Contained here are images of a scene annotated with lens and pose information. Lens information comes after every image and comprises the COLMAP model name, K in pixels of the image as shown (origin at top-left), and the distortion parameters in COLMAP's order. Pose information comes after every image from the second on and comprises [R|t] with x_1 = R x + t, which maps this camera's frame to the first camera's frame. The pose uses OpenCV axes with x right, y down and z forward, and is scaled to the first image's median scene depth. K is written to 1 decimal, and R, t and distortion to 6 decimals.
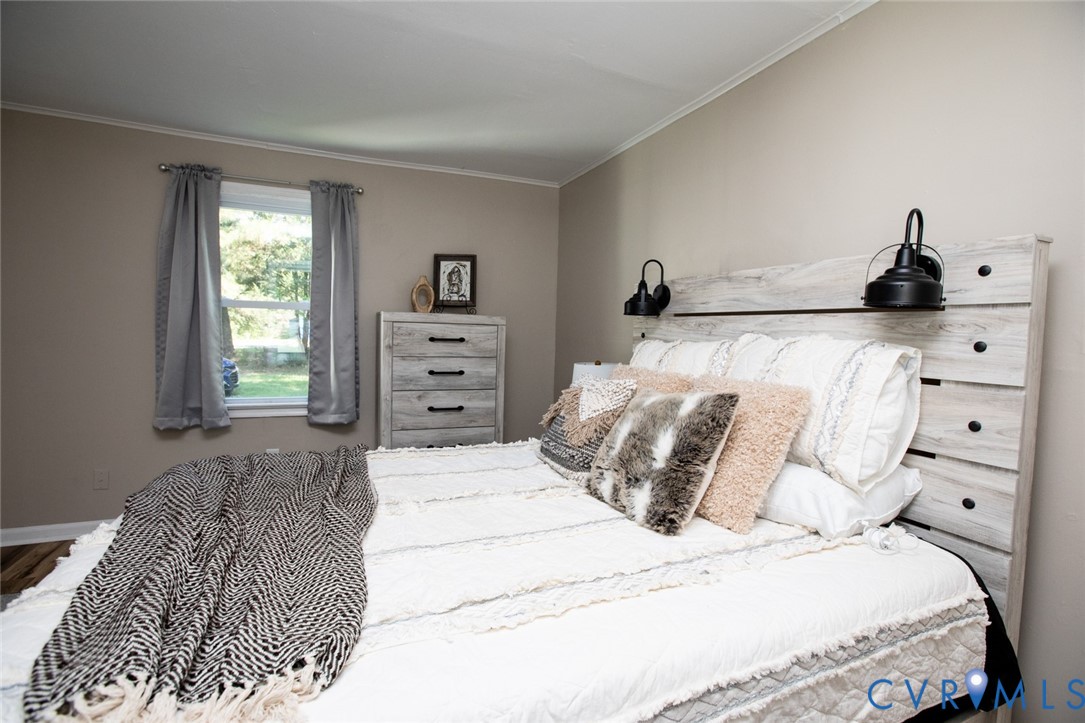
lens RADIAL K [[499.0, 0, 539.7], [0, 499.0, 357.2], [0, 0, 1]] dist [-0.050111, 0.018248]
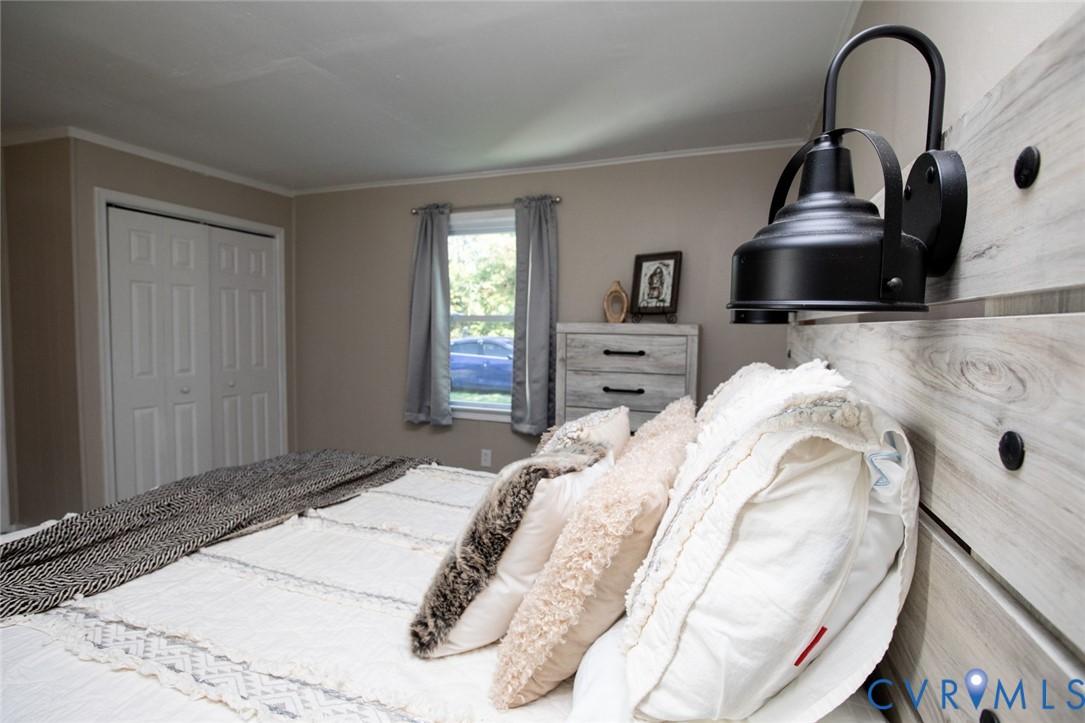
lens RADIAL K [[525.3, 0, 542.5], [0, 525.3, 361.5], [0, 0, 1]] dist [-0.063829, 0.000076]
pose [[0.728716, 0.026454, -0.684305, 0.347229], [-0.027029, 0.999586, 0.009859, -0.025770], [0.684282, 0.011312, 0.729129, 0.234548]]
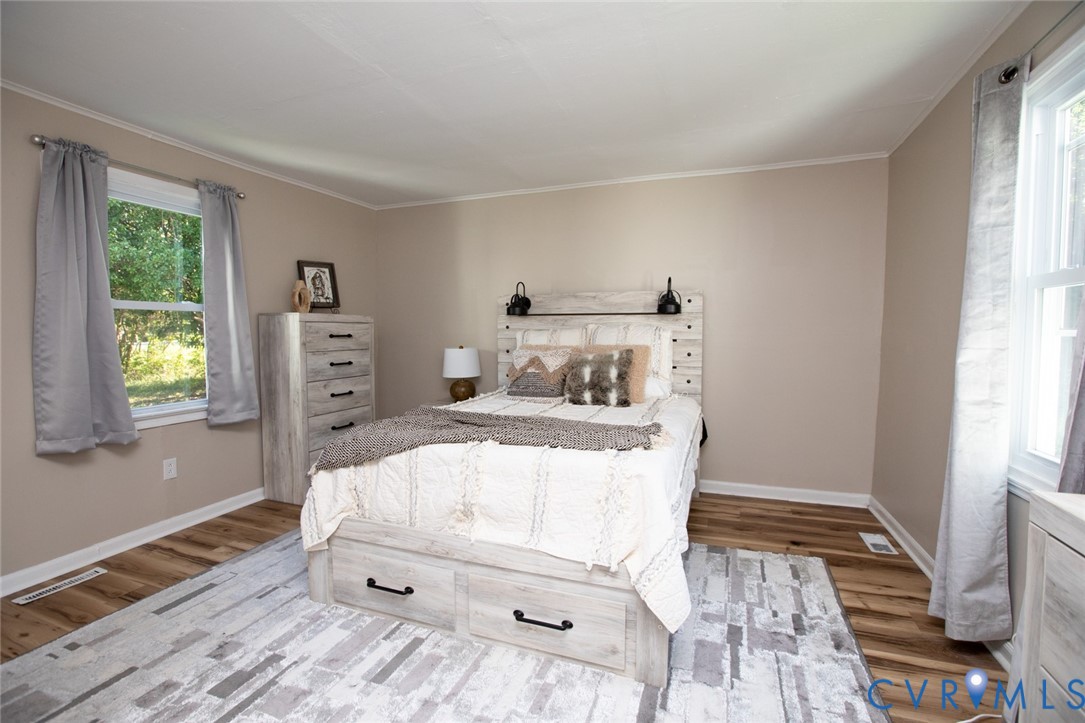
lens RADIAL K [[495.3, 0, 537.5], [0, 495.3, 358.6], [0, 0, 1]] dist [-0.058697, 0.026565]
pose [[0.694833, -0.070674, 0.715690, -0.715599], [0.057999, 0.997425, 0.042186, -0.003579], [-0.716828, 0.012197, 0.697143, -0.157263]]
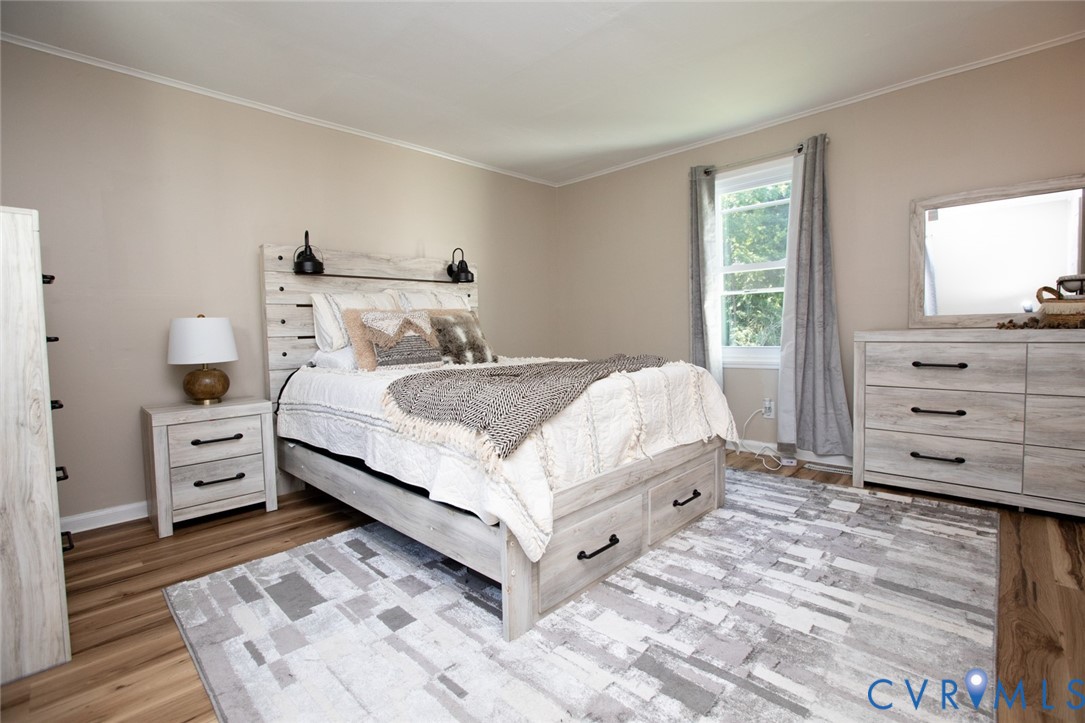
lens RADIAL K [[495.3, 0, 537.5], [0, 495.3, 358.6], [0, 0, 1]] dist [-0.058697, 0.026565]
pose [[-0.383732, -0.076224, 0.920293, -0.903427], [0.060174, 0.992405, 0.107287, 0.026723], [-0.921482, 0.096547, -0.376231, 0.716537]]
